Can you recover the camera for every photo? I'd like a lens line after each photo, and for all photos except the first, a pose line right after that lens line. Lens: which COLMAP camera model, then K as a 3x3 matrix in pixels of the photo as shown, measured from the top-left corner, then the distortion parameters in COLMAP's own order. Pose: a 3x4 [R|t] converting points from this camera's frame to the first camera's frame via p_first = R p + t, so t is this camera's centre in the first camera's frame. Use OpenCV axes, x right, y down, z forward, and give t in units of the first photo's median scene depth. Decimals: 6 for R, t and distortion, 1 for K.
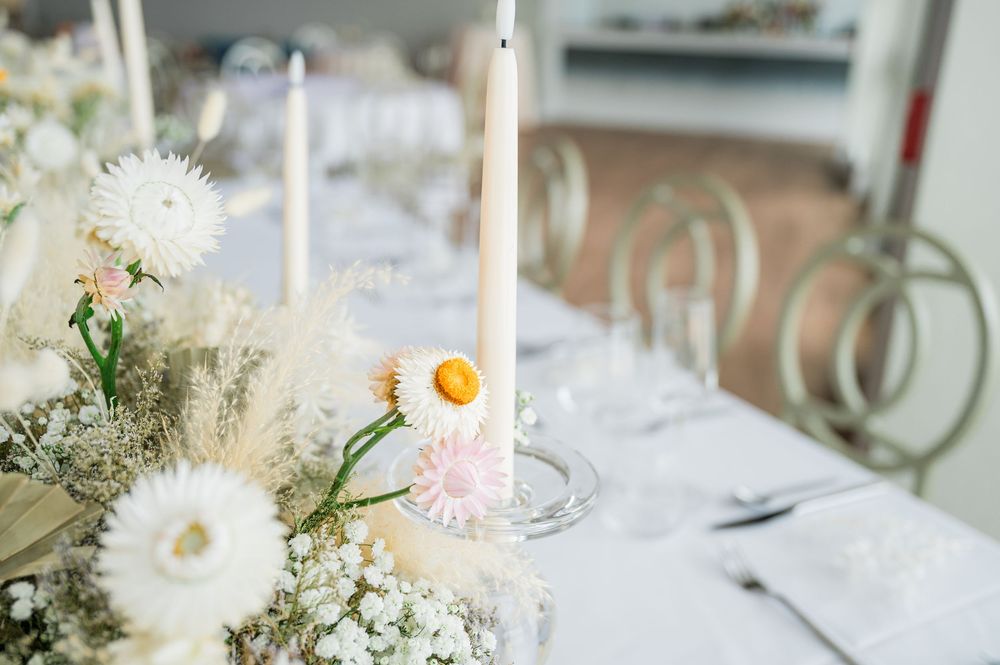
lens RADIAL K [[930.1, 0, 507.8], [0, 930.1, 330.5], [0, 0, 1]] dist [0.004912, 0.000000]
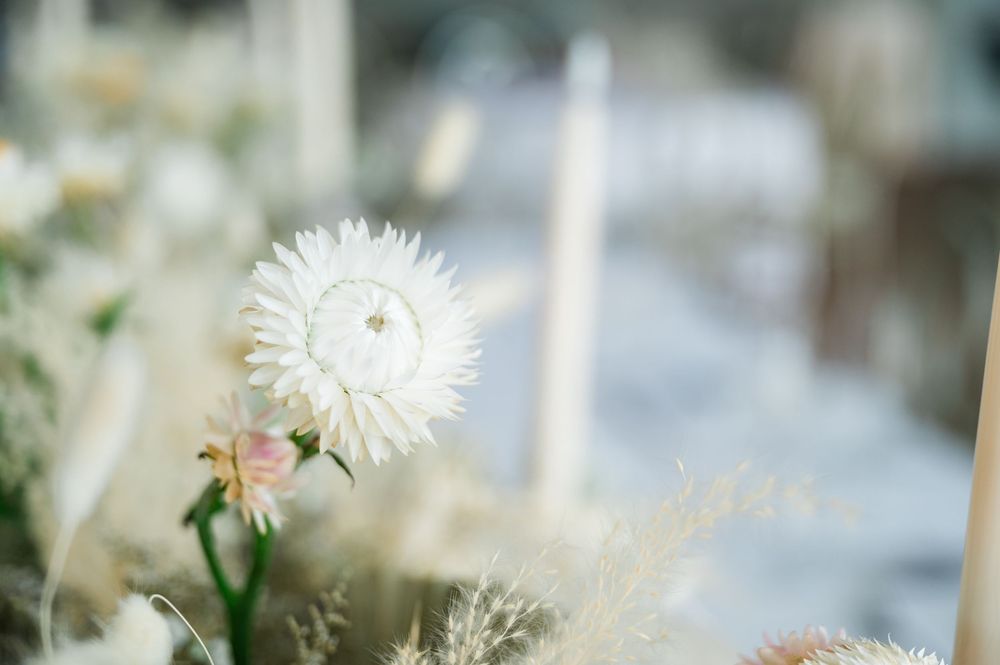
lens RADIAL K [[1470.1, 0, 501.9], [0, 1470.1, 333.3], [0, 0, 1]] dist [-0.037339, 0.000000]
pose [[0.971343, 0.049146, -0.232546, -0.104104], [-0.071109, 0.993665, -0.087022, -0.062550], [0.226796, 0.101064, 0.968684, 0.217968]]
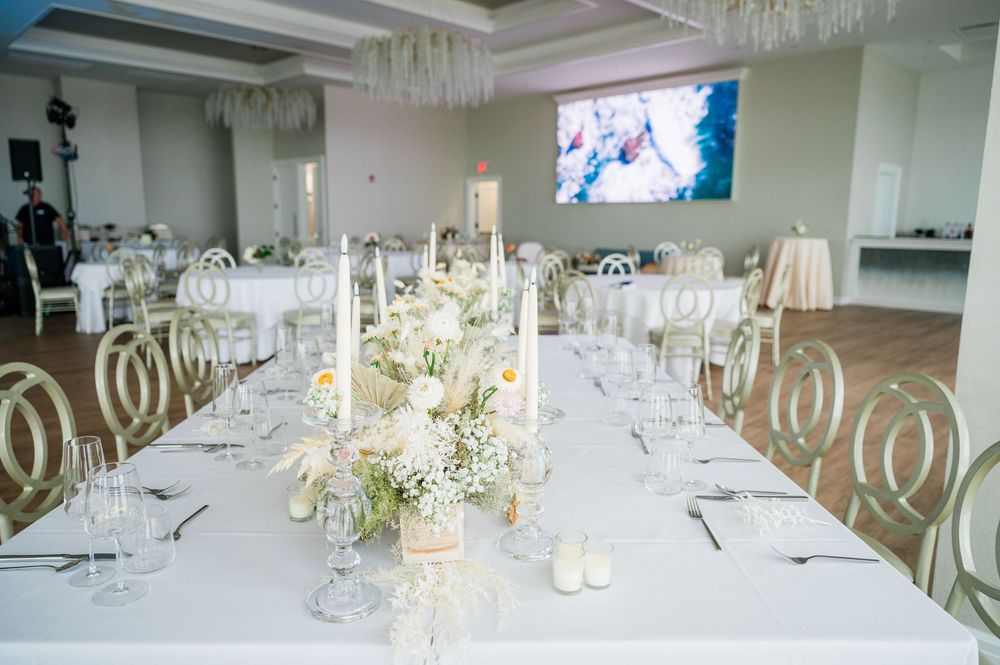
lens RADIAL K [[706.1, 0, 503.2], [0, 706.1, 335.2], [0, 0, 1]] dist [-0.001390, -0.003695]
pose [[0.893330, 0.044864, -0.447156, 1.149059], [-0.121926, 0.981880, -0.145070, 0.306024], [0.432546, 0.184116, 0.882613, -1.459045]]
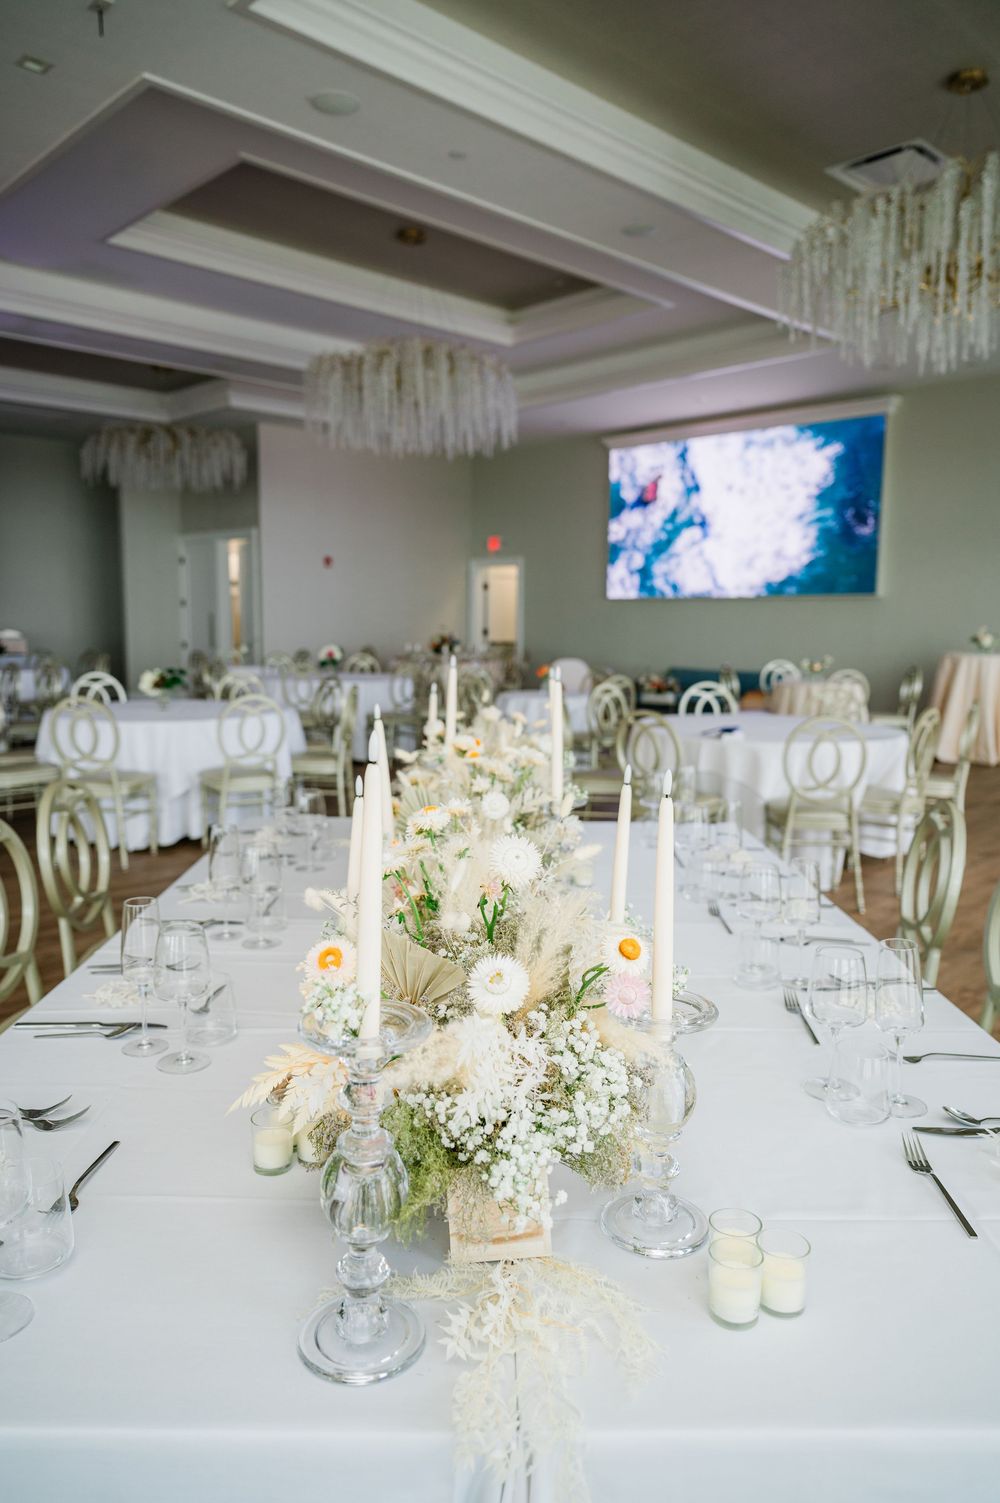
lens RADIAL K [[1061.3, 0, 493.6], [0, 1061.3, 748.7], [0, 0, 1]] dist [-0.001390, -0.003695]
pose [[0.886269, 0.031549, -0.462095, 0.803116], [-0.126637, 0.976168, -0.176234, 0.076930], [0.445523, 0.214709, 0.869143, -1.408658]]
